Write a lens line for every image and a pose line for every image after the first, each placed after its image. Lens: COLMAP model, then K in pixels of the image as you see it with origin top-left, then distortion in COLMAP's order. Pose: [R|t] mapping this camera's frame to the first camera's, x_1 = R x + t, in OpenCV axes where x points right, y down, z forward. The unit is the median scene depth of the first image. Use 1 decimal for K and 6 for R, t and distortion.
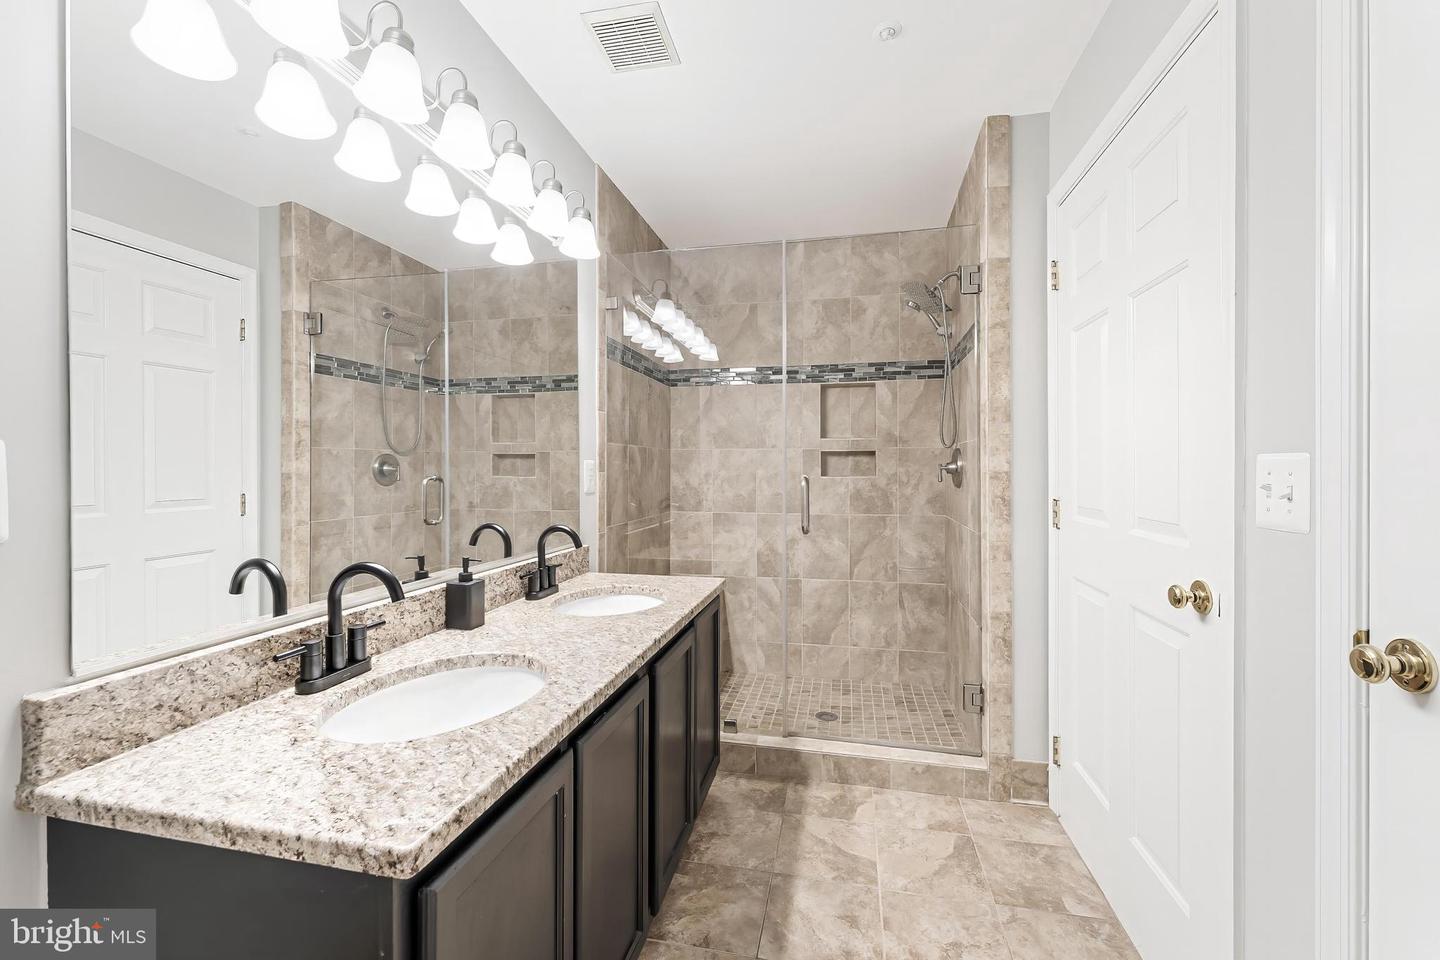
lens RADIAL K [[584.0, 0, 720.4], [0, 584.0, 467.3], [0, 0, 1]] dist [-0.000002, -0.000263]
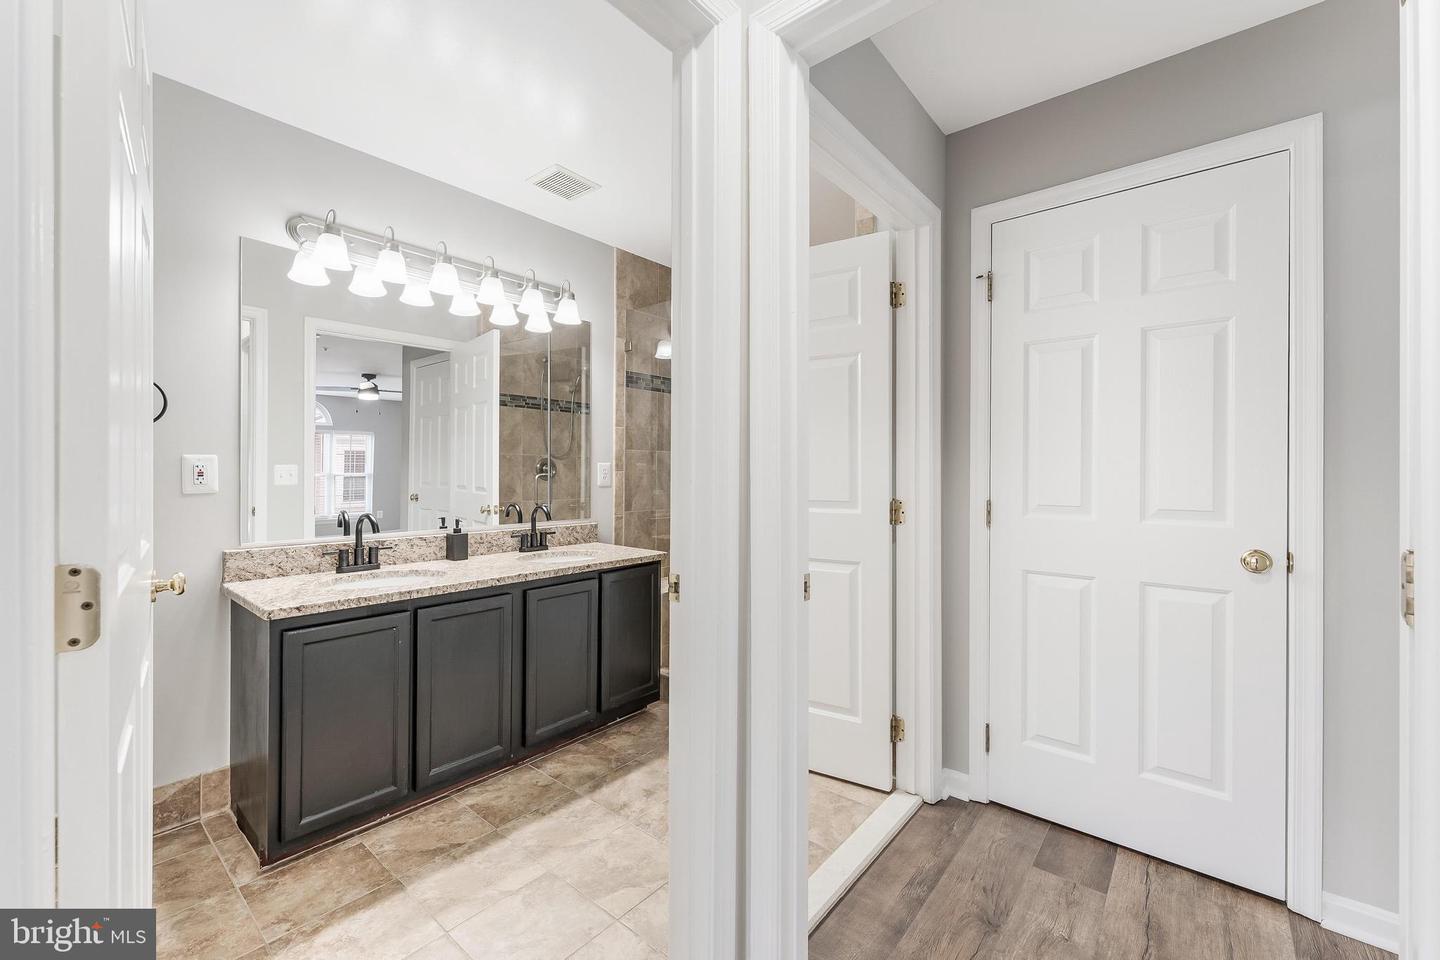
lens RADIAL K [[584.0, 0, 720.4], [0, 584.0, 467.3], [0, 0, 1]] dist [-0.000002, -0.000263]
pose [[0.886793, 0.004827, -0.462142, 0.965394], [-0.006712, 0.999975, -0.002435, 0.000696], [0.462118, 0.005261, 0.886803, -0.153115]]
